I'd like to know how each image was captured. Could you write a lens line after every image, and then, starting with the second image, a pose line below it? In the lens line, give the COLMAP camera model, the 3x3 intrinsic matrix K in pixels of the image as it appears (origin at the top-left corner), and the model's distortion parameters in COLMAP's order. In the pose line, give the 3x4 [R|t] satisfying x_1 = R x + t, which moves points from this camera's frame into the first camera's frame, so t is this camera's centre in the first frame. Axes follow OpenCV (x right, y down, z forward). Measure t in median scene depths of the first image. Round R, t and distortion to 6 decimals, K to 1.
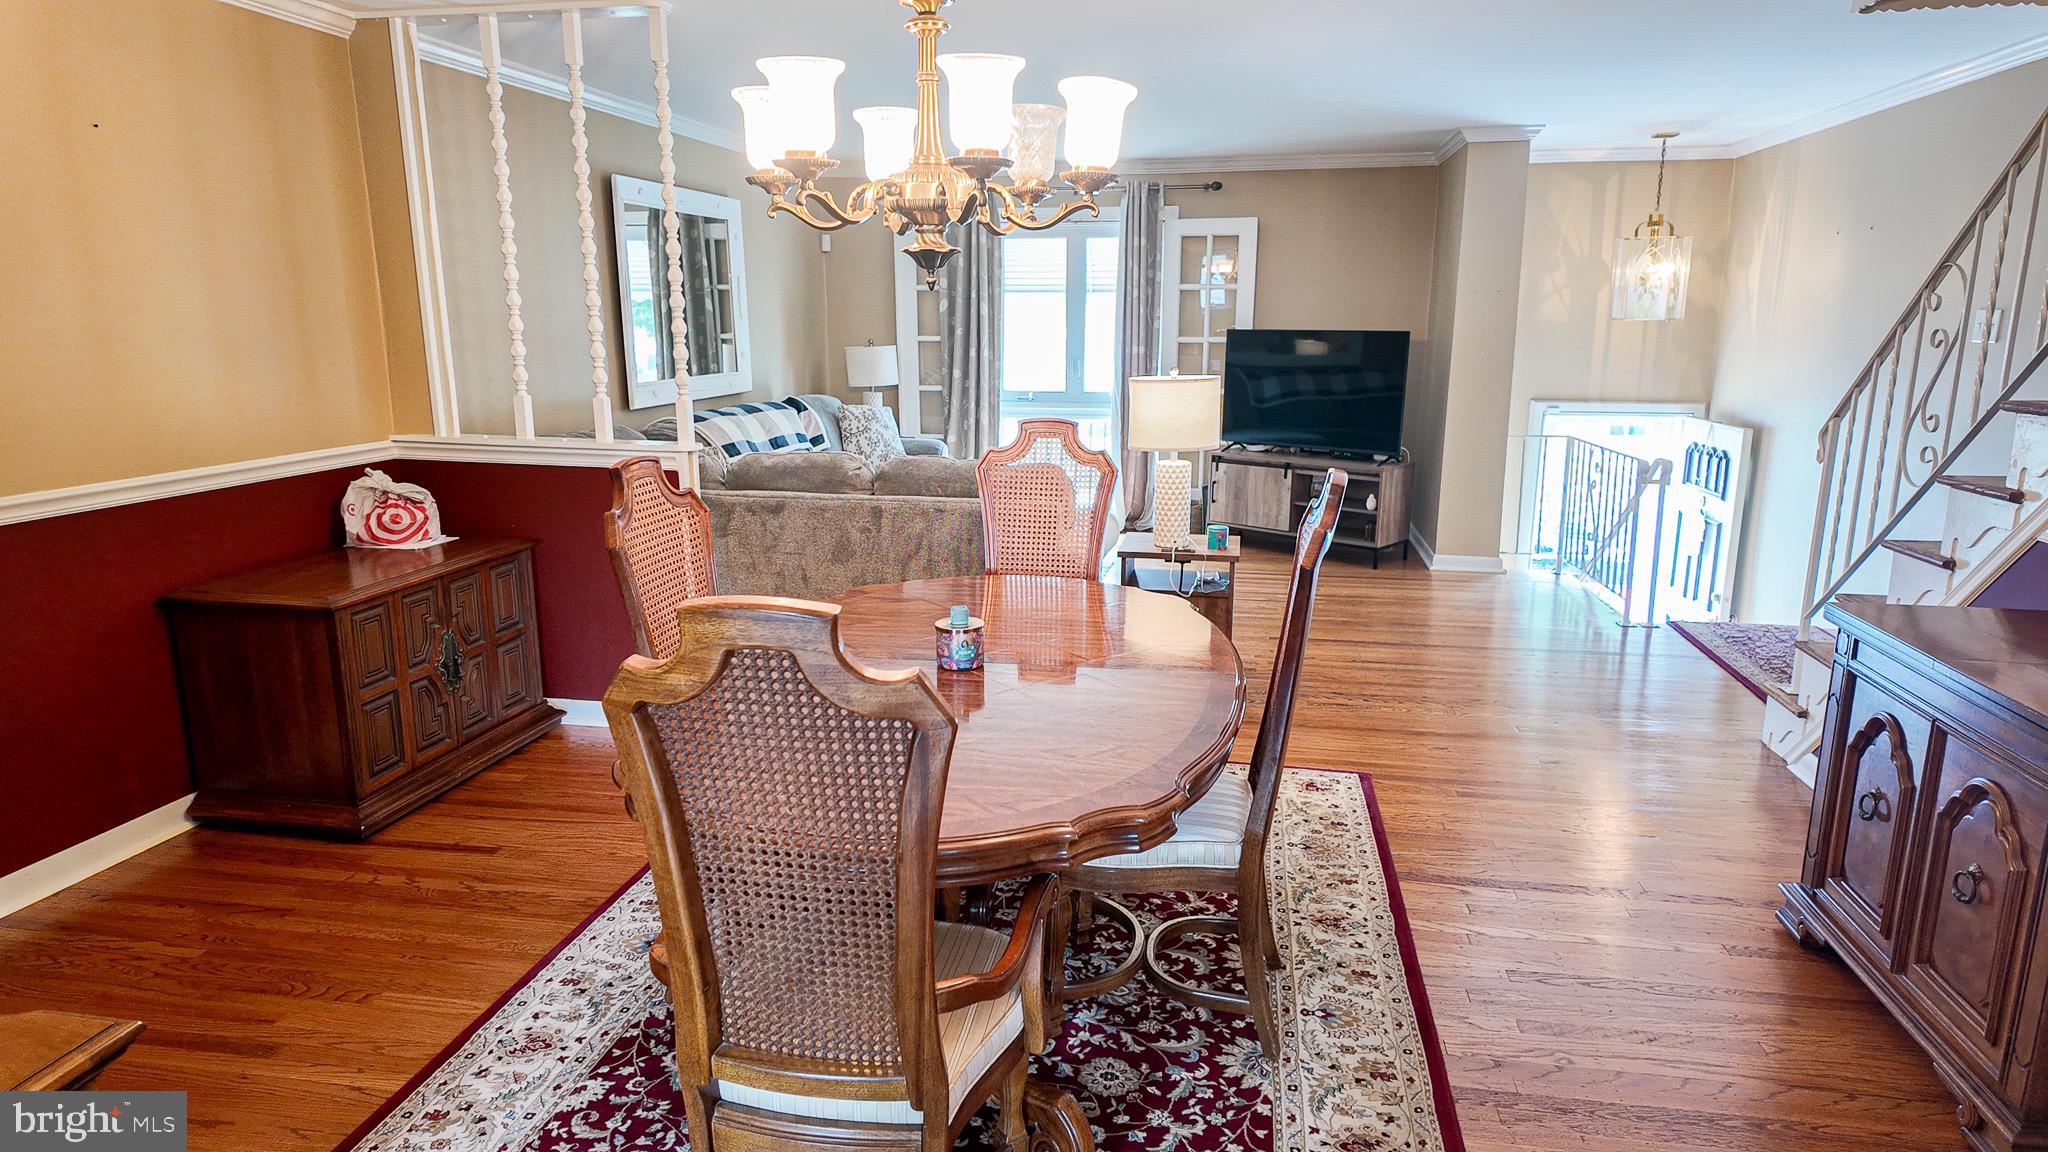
lens RADIAL K [[1191.4, 0, 1050.7], [0, 1191.4, 573.5], [0, 0, 1]] dist [0.033985, -0.025177]
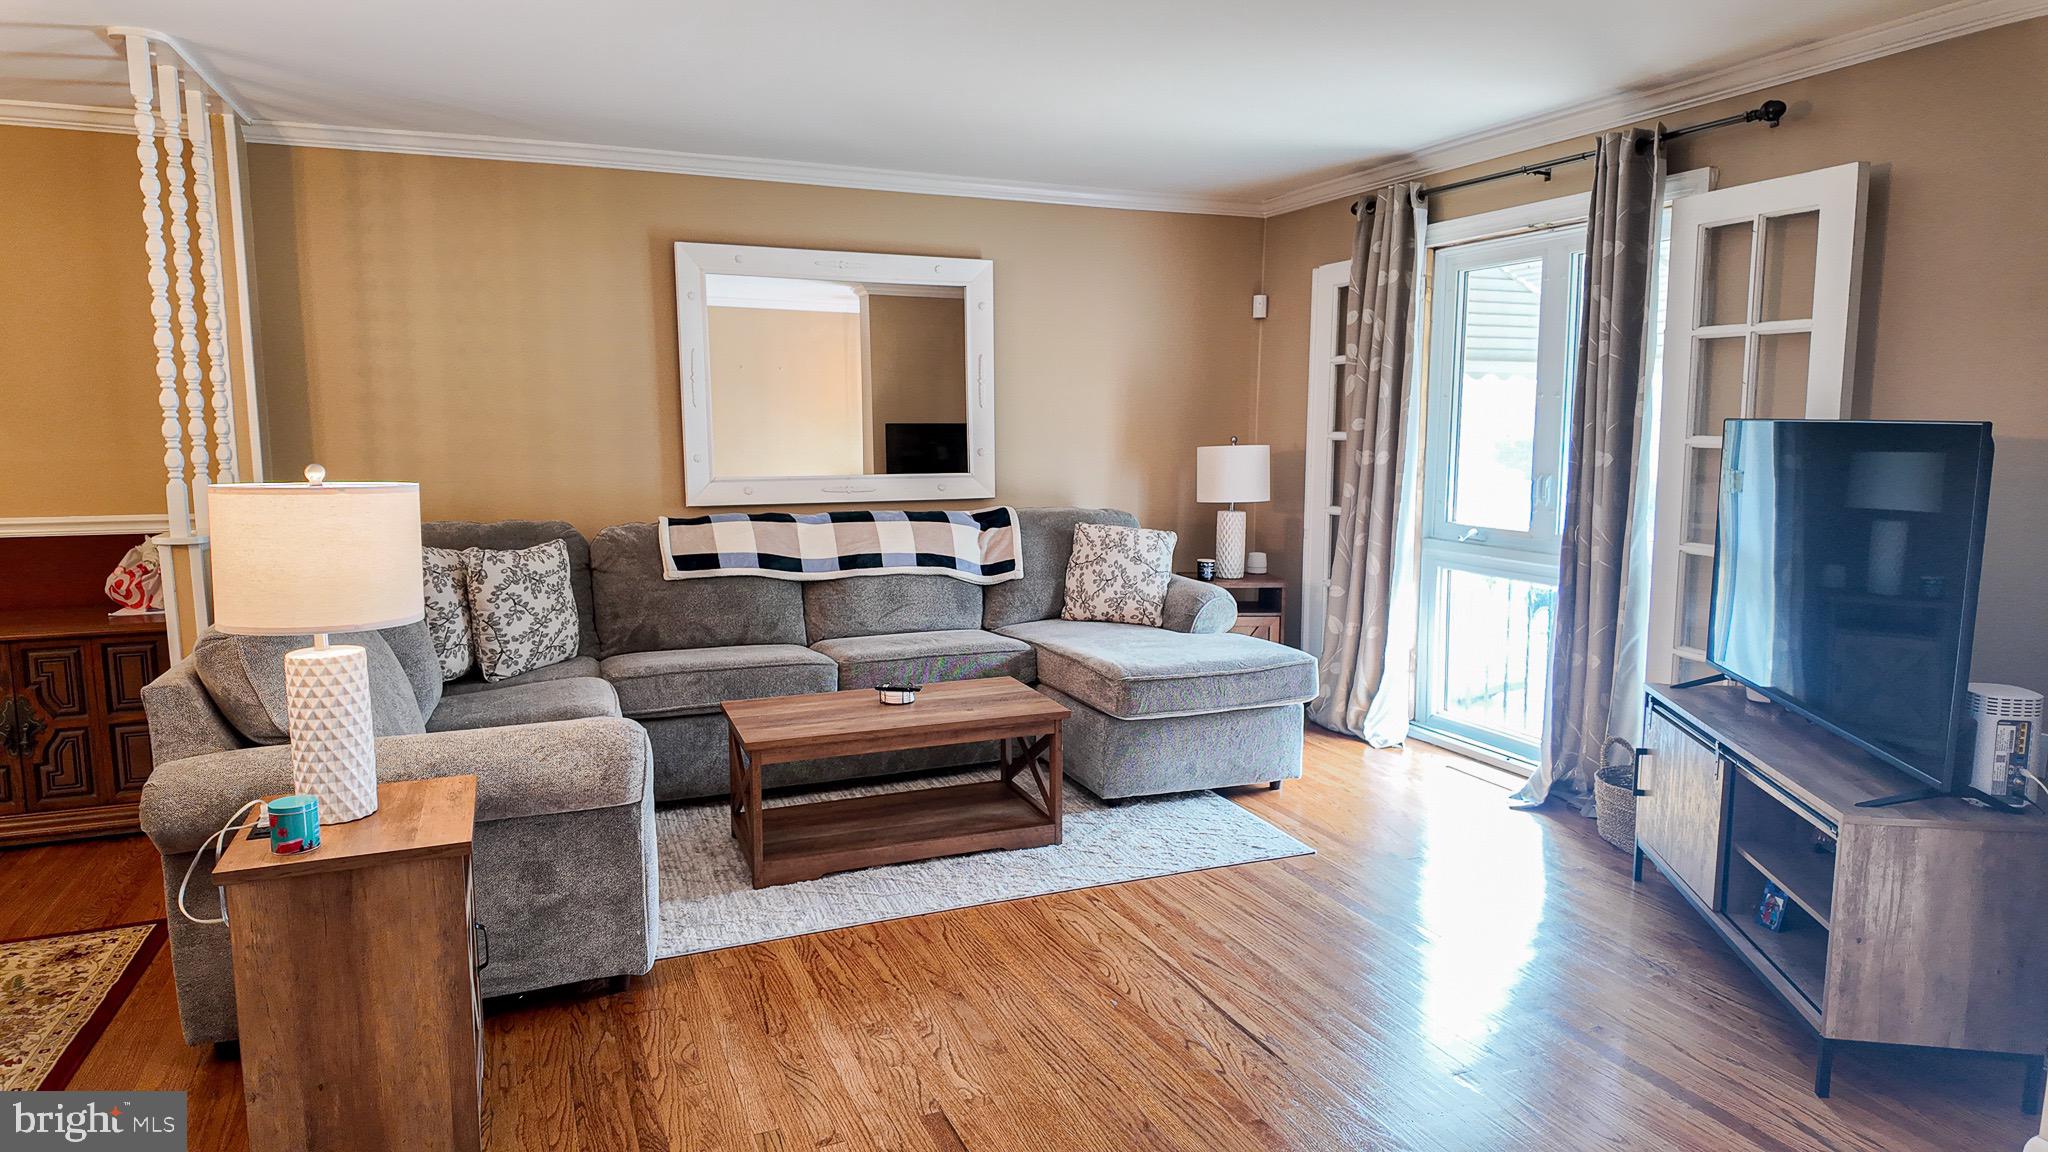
lens RADIAL K [[1191.4, 0, 1022.2], [0, 1191.4, 578.4], [0, 0, 1]] dist [0.033985, -0.025177]
pose [[0.541654, 0.109407, -0.833451, 0.395627], [-0.180251, 0.983548, 0.011966, -0.106938], [0.821048, 0.143749, 0.552464, 0.558035]]
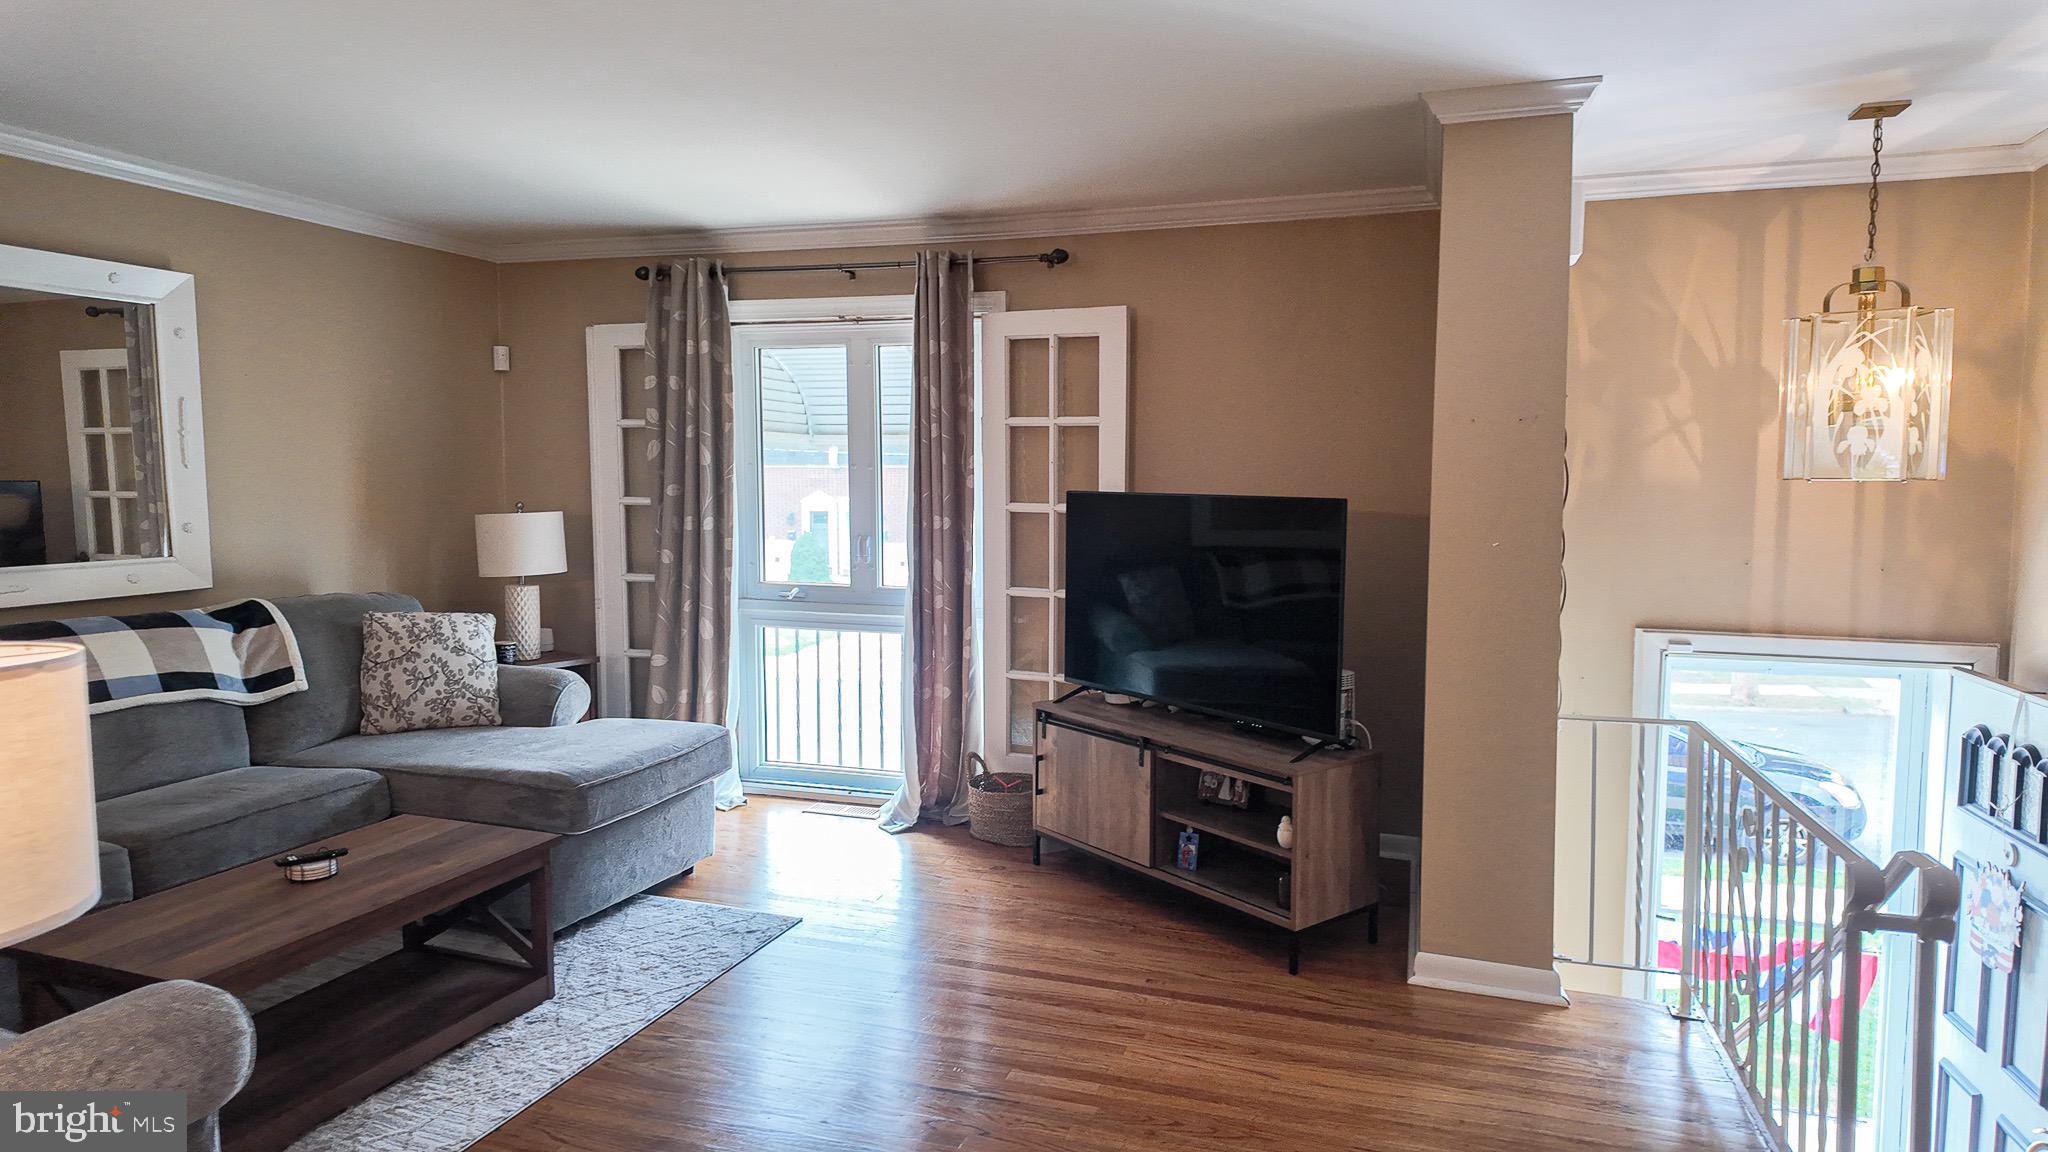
lens RADIAL K [[1191.4, 0, 1043.8], [0, 1191.4, 568.3], [0, 0, 1]] dist [0.033985, -0.025177]
pose [[0.988832, 0.017340, -0.148025, 0.228621], [-0.037610, 0.990096, -0.135263, -0.092395], [0.144213, 0.139319, 0.979690, 0.452528]]
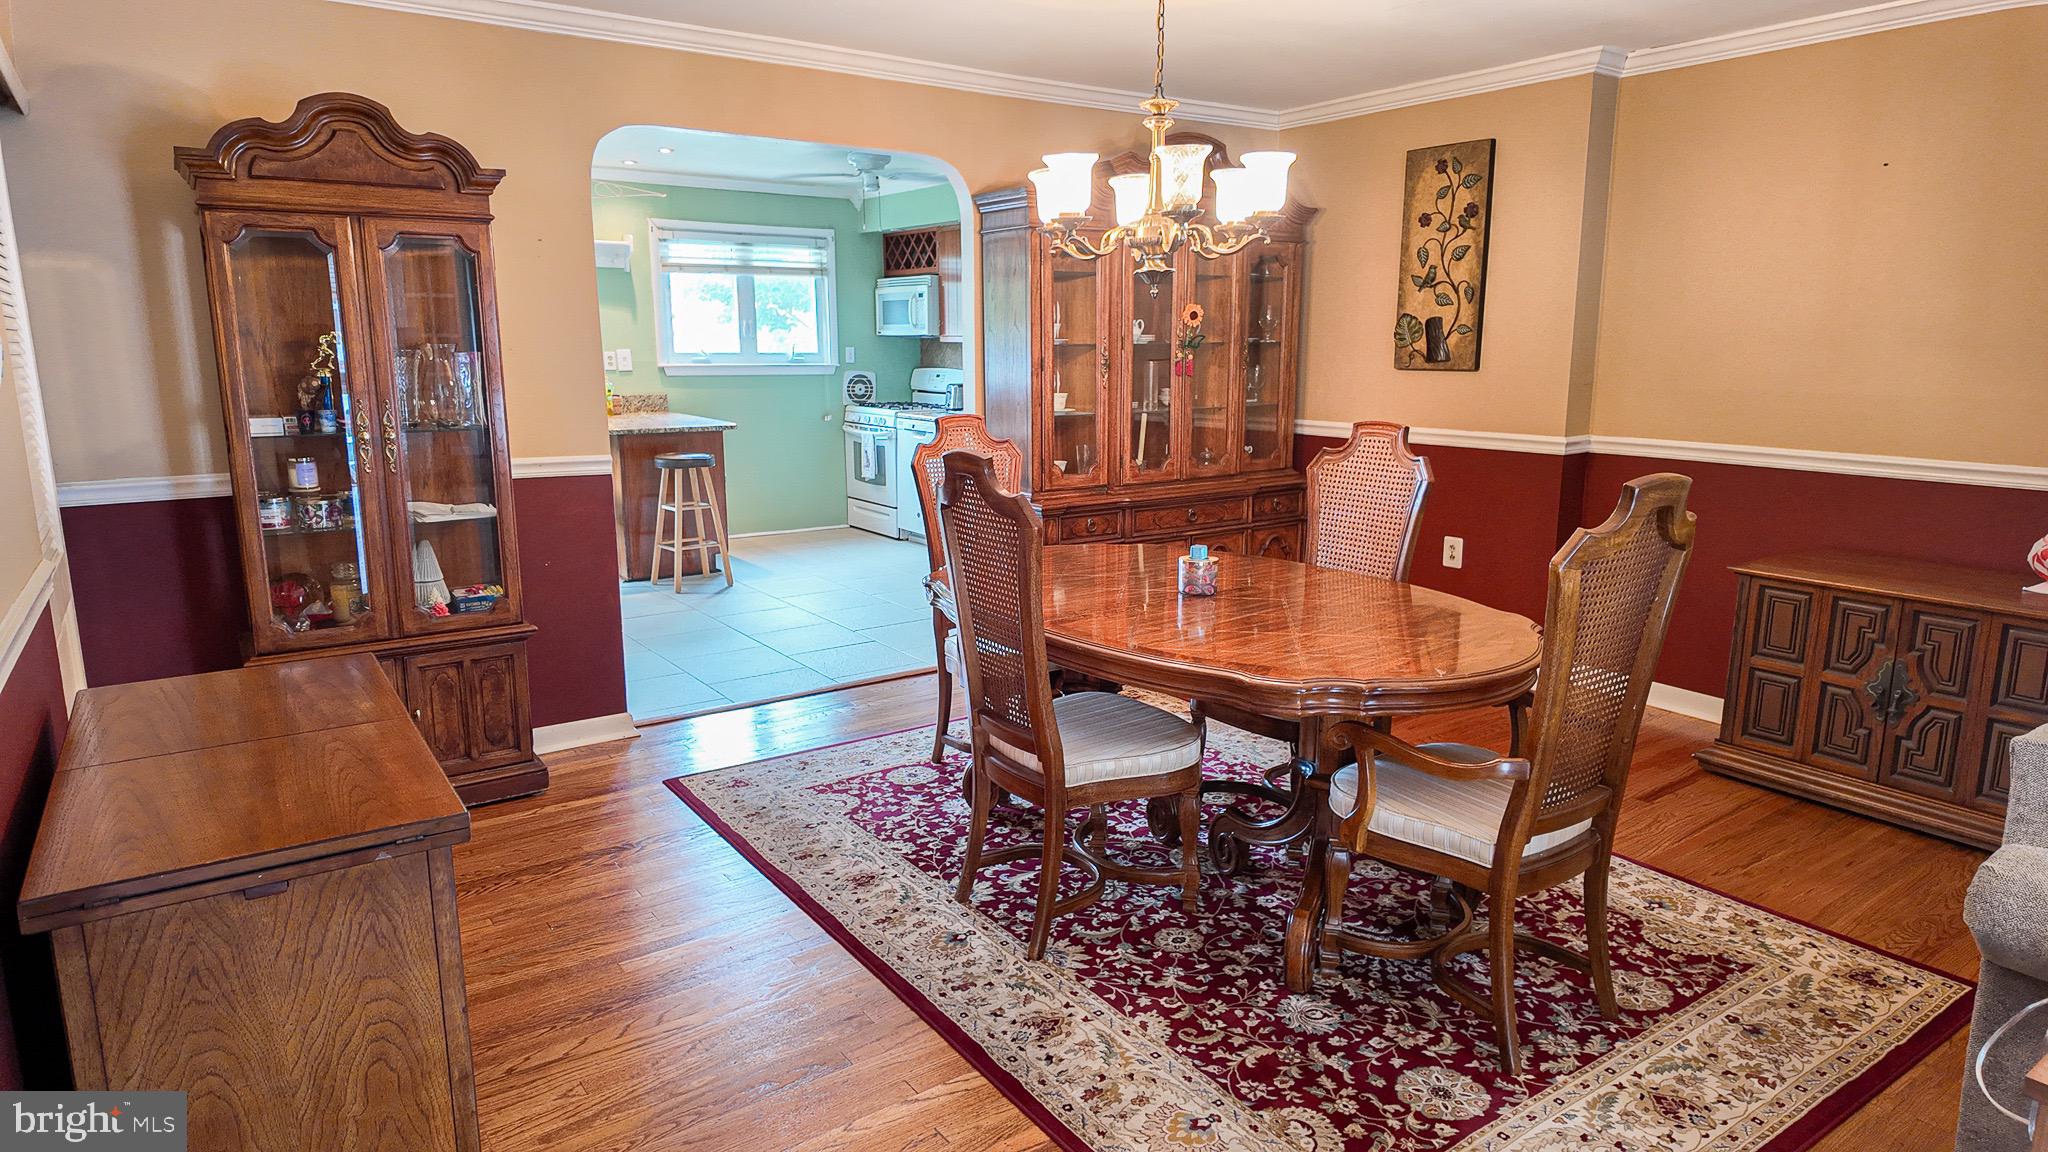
lens RADIAL K [[1191.4, 0, 1026.2], [0, 1191.4, 569.5], [0, 0, 1]] dist [0.033985, -0.025177]
pose [[-0.713716, 0.135500, -0.687204, 0.306091], [-0.147058, 0.930255, 0.336155, -0.115685], [0.684824, 0.340978, -0.644011, 0.555588]]
